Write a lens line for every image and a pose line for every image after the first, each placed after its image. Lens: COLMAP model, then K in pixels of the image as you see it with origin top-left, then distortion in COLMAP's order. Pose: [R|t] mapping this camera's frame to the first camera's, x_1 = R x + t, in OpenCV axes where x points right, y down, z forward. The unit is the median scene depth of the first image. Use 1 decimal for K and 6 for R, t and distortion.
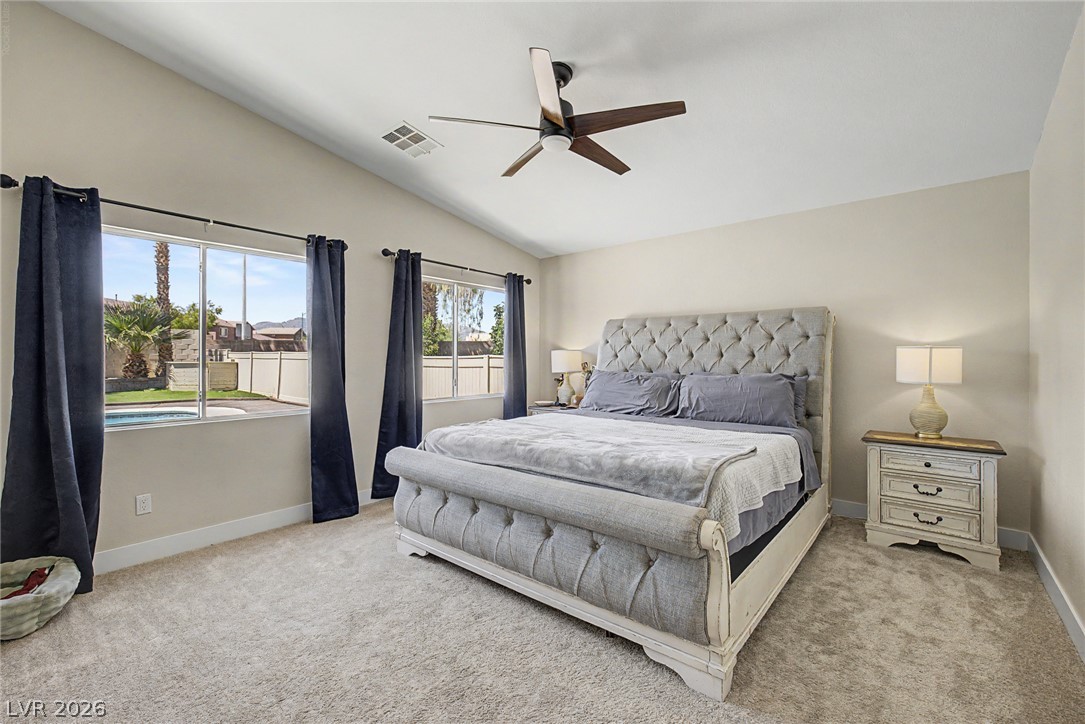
lens RADIAL K [[462.0, 0, 542.0], [0, 462.0, 360.7], [0, 0, 1]] dist [0.001458, -0.000441]
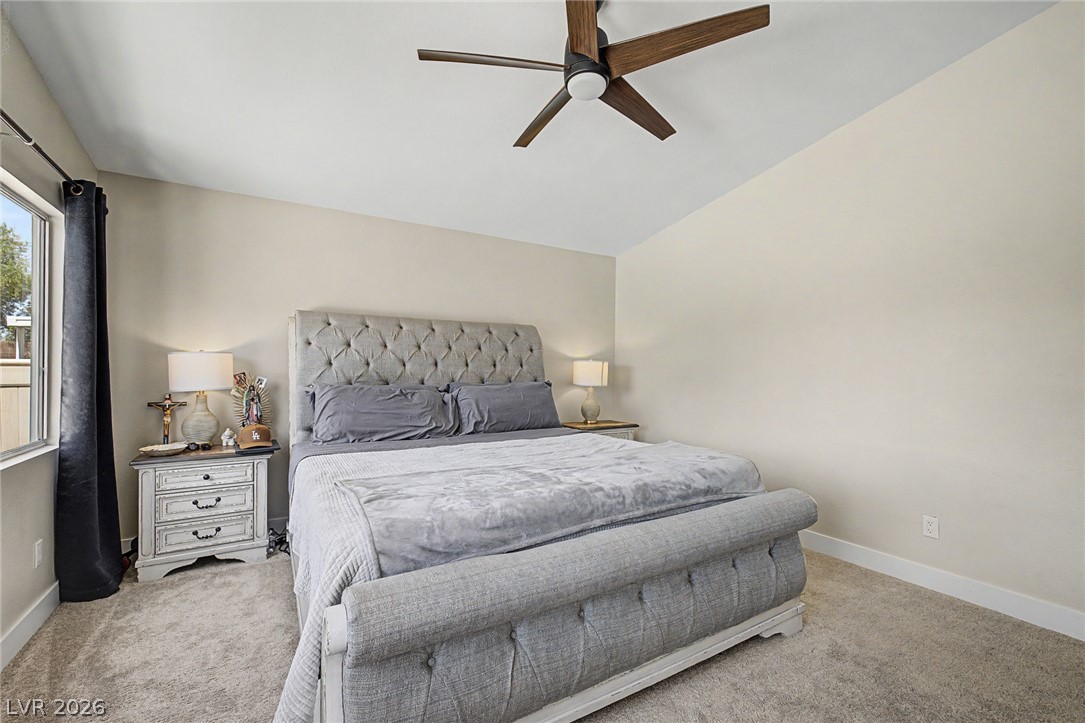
lens RADIAL K [[524.3, 0, 542.9], [0, 524.3, 366.4], [0, 0, 1]] dist [0.002540, 0.000318]
pose [[0.236451, 0.006264, 0.971623, -0.544555], [-0.001962, 0.999980, -0.005969, -0.002086], [-0.971641, -0.000495, 0.236459, 0.506009]]
